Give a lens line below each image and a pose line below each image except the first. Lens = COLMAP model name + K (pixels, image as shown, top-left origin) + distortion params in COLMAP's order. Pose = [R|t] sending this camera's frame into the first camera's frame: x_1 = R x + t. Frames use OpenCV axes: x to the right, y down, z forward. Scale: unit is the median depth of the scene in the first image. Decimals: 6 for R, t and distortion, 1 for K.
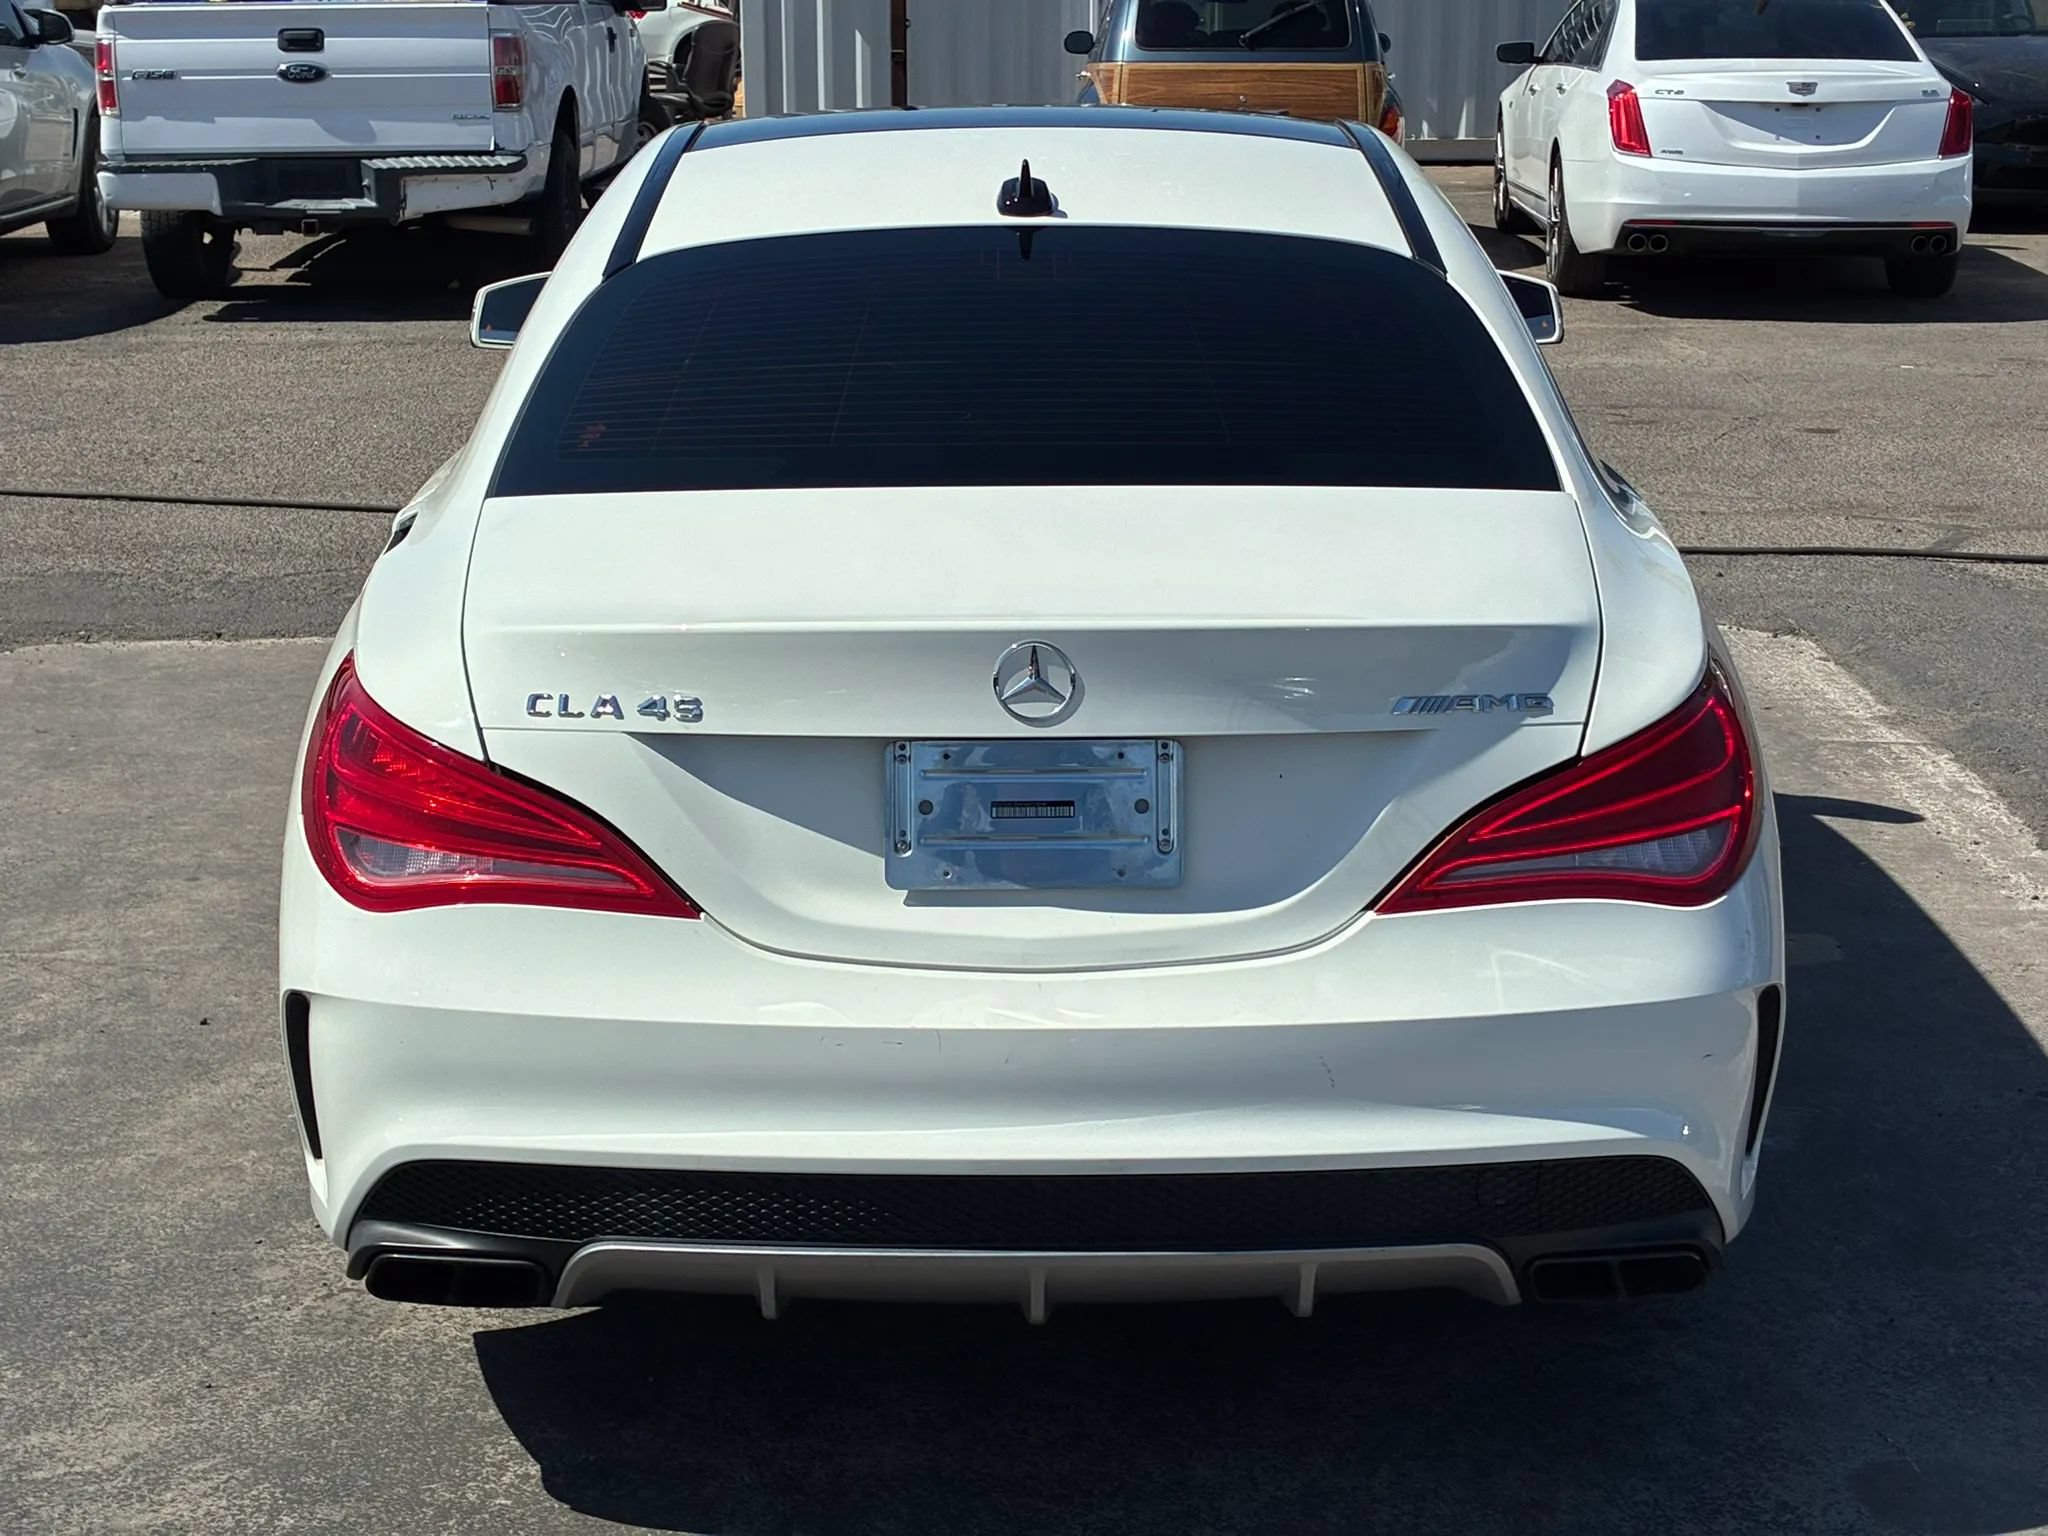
lens RADIAL K [[3021.9, 0, 993.0], [0, 3021.9, 767.4], [0, 0, 1]] dist [0.203986, -0.902811]
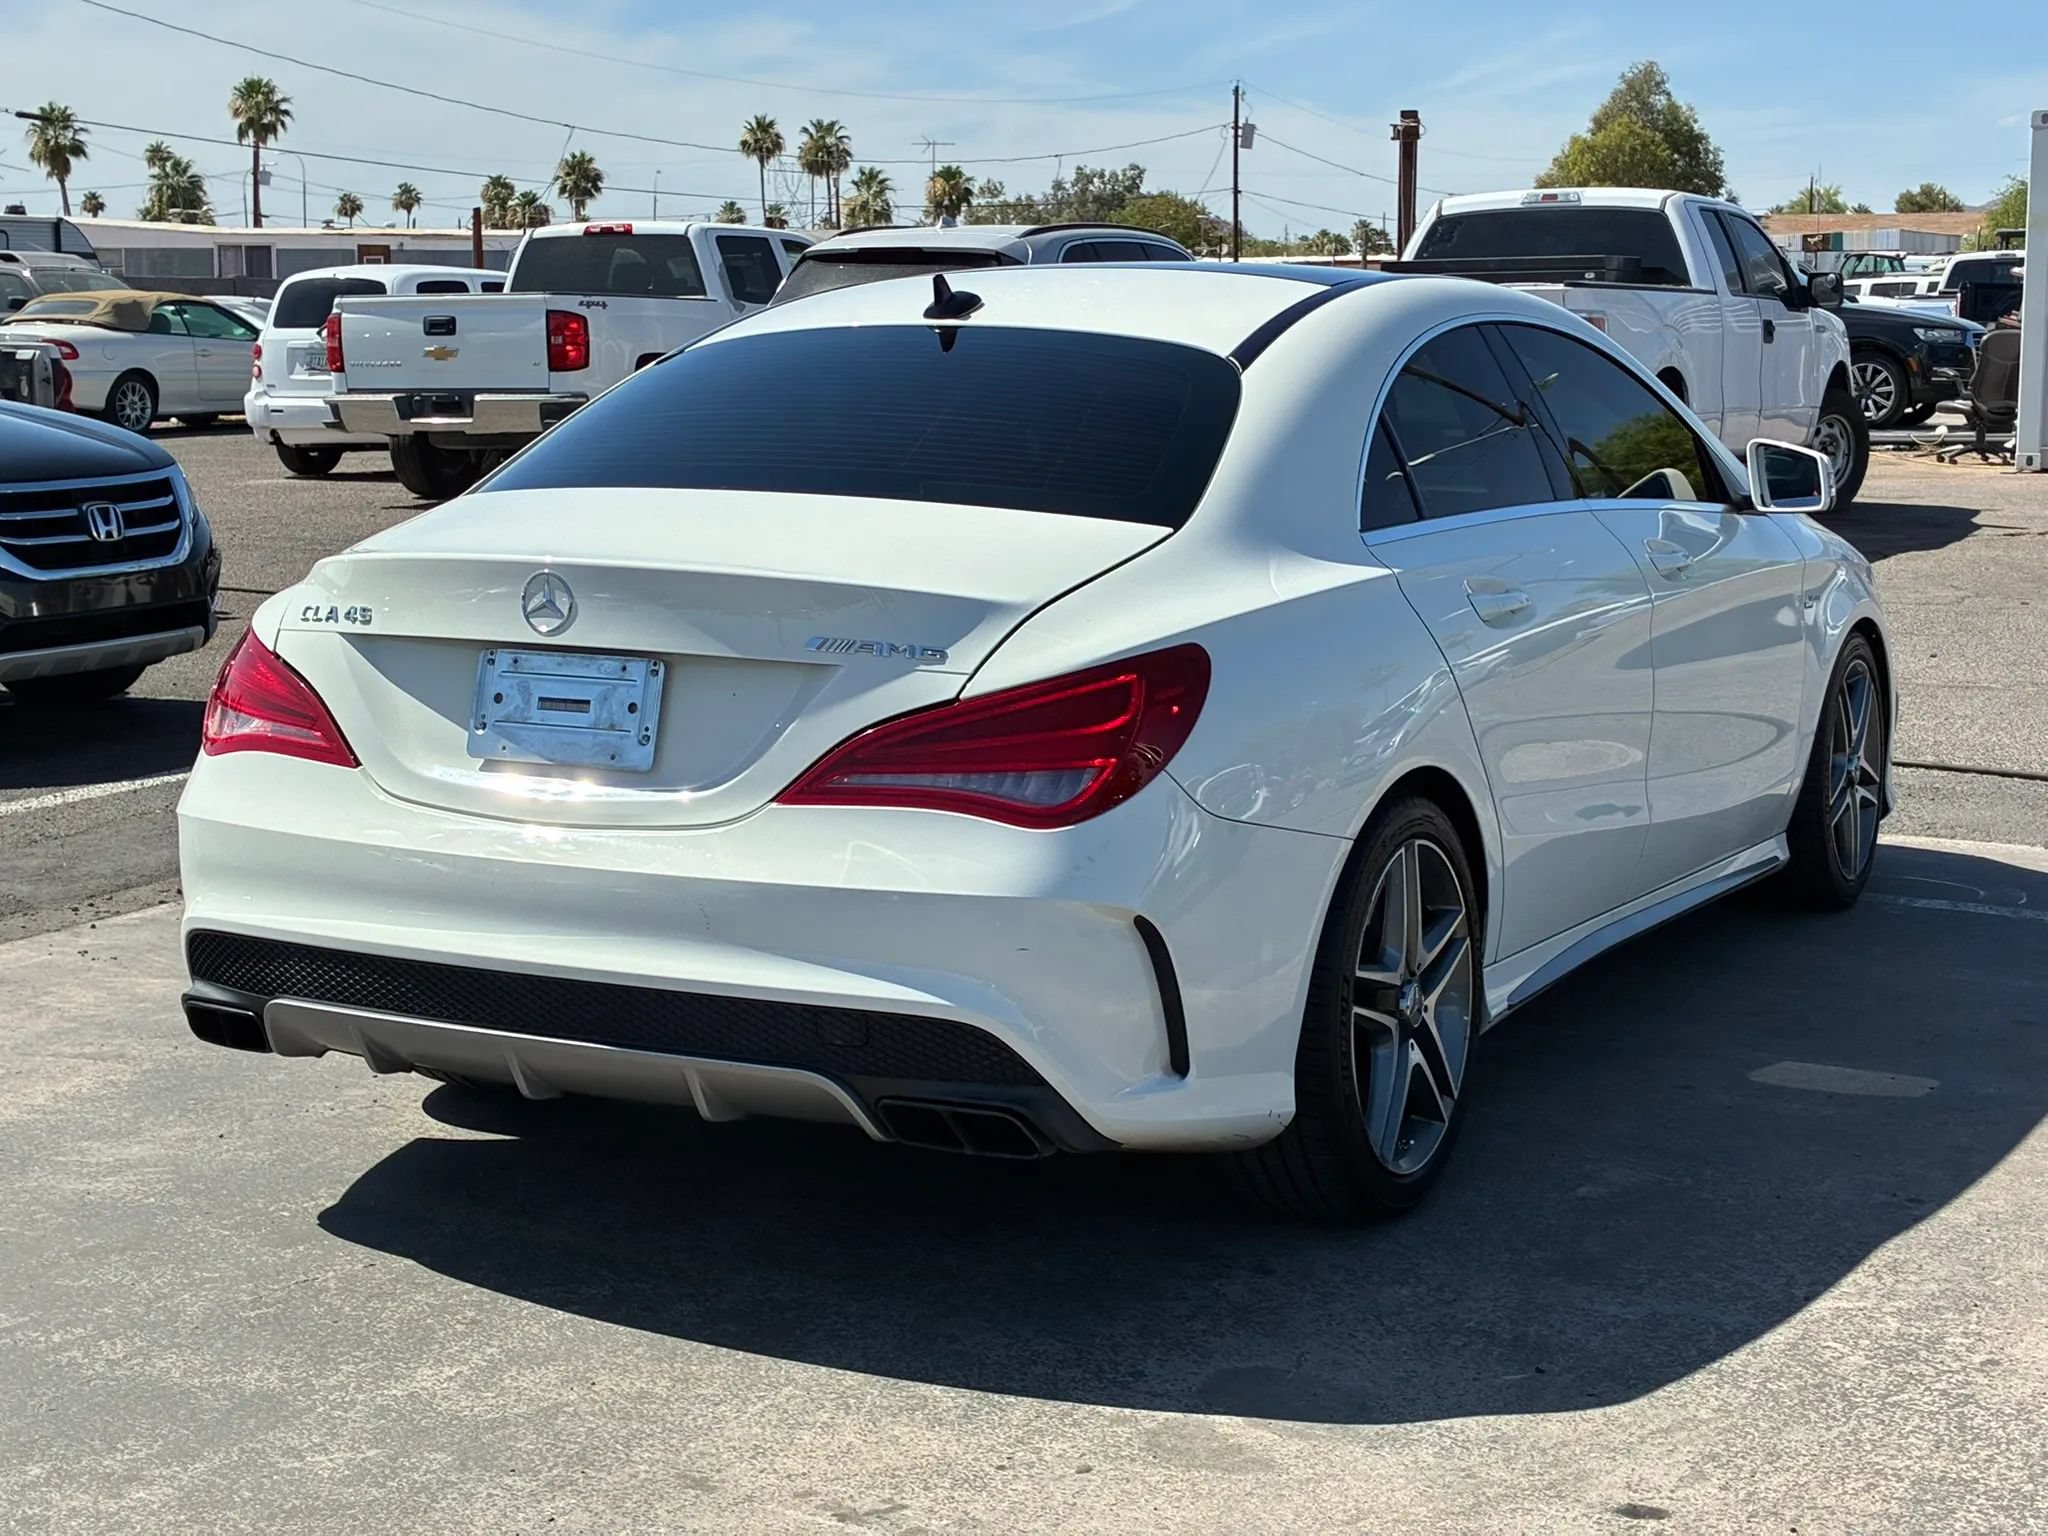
lens RADIAL K [[3016.4, 0, 1024.0], [0, 3016.4, 768.0], [0, 0, 1]] dist [0.209267, -0.986081]
pose [[0.884040, 0.074745, -0.461396, 0.685177], [-0.124134, 0.989227, -0.077590, 0.101404], [0.450626, 0.125867, 0.883795, -0.065706]]
